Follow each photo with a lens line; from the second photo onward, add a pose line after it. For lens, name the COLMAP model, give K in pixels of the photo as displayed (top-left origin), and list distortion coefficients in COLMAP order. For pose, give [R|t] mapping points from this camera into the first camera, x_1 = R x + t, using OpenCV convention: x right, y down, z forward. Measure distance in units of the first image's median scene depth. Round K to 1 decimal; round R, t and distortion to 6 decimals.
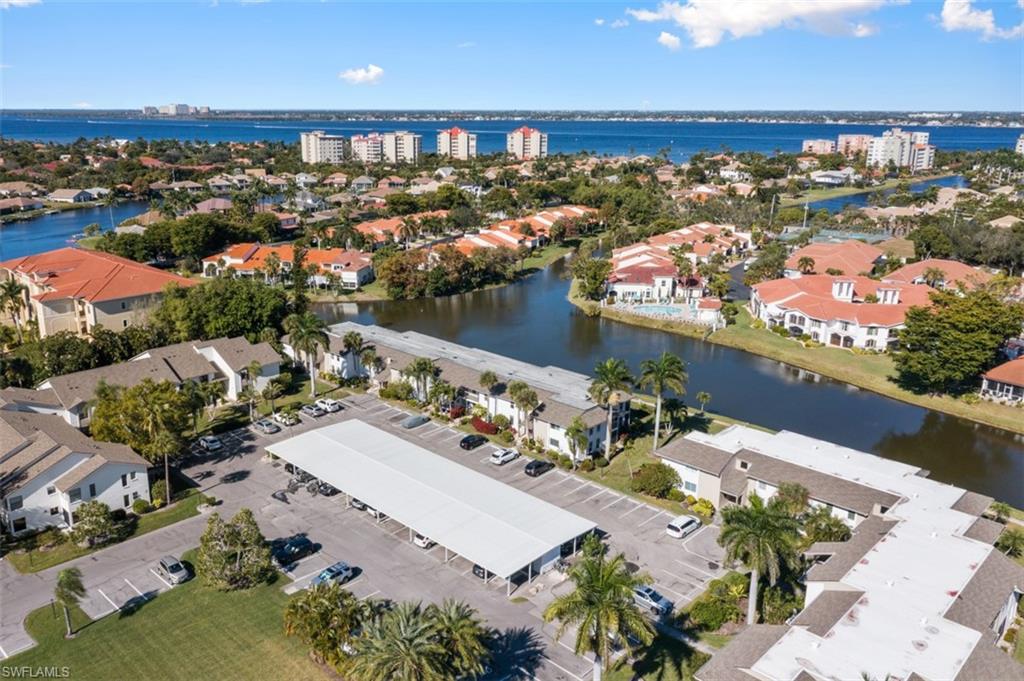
lens RADIAL K [[796.7, 0, 497.4], [0, 796.7, 336.7], [0, 0, 1]] dist [-0.003042, 0.000488]
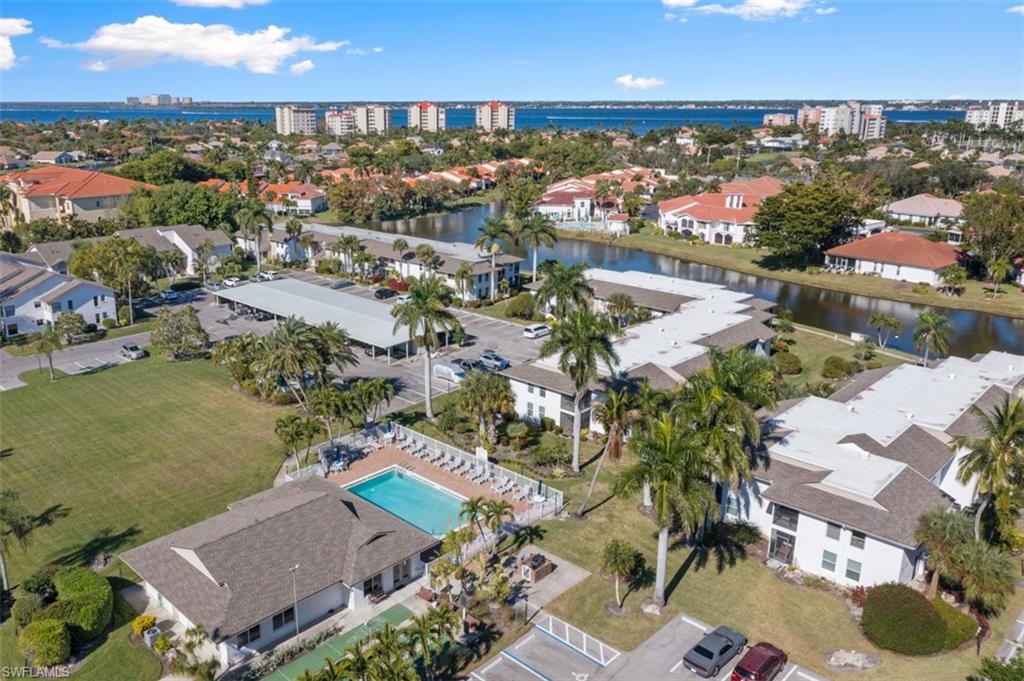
lens RADIAL K [[786.1, 0, 480.1], [0, 786.1, 326.9], [0, 0, 1]] dist [0.001341, -0.000900]
pose [[0.999984, -0.004273, 0.003837, 0.074019], [0.004236, 0.999947, 0.009409, 0.118233], [-0.003877, -0.009392, 0.999948, -0.135747]]
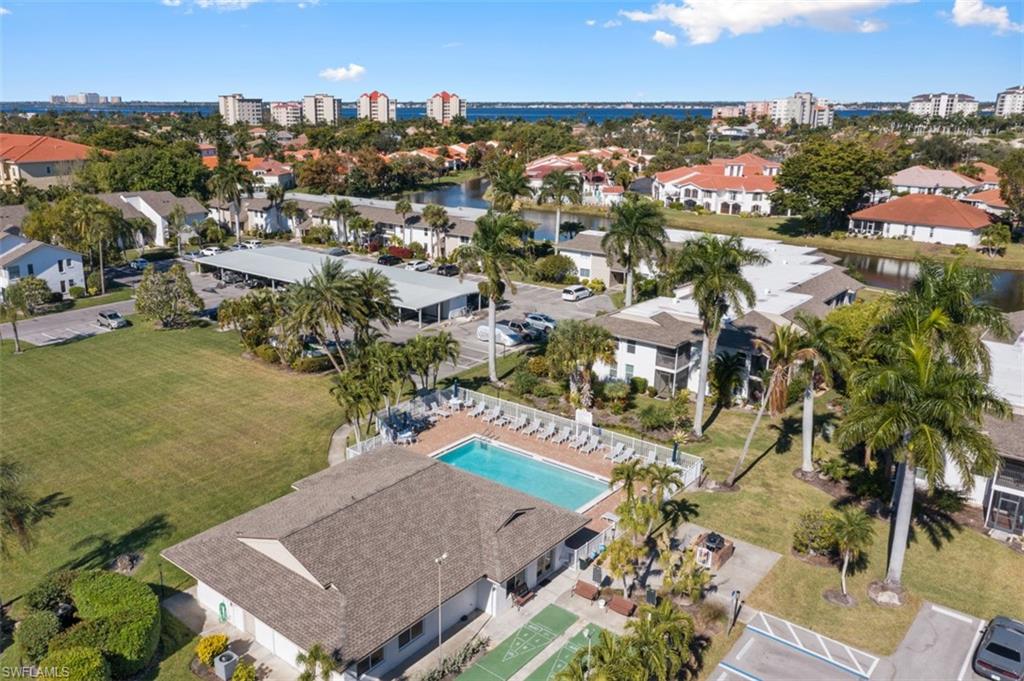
lens RADIAL K [[790.5, 0, 480.1], [0, 790.5, 326.0], [0, 0, 1]] dist [0.000676, -0.001209]
pose [[0.997162, -0.020563, 0.072417, 0.008237], [0.019847, 0.999747, 0.010596, 0.145551], [-0.072617, -0.009129, 0.997318, -0.056146]]
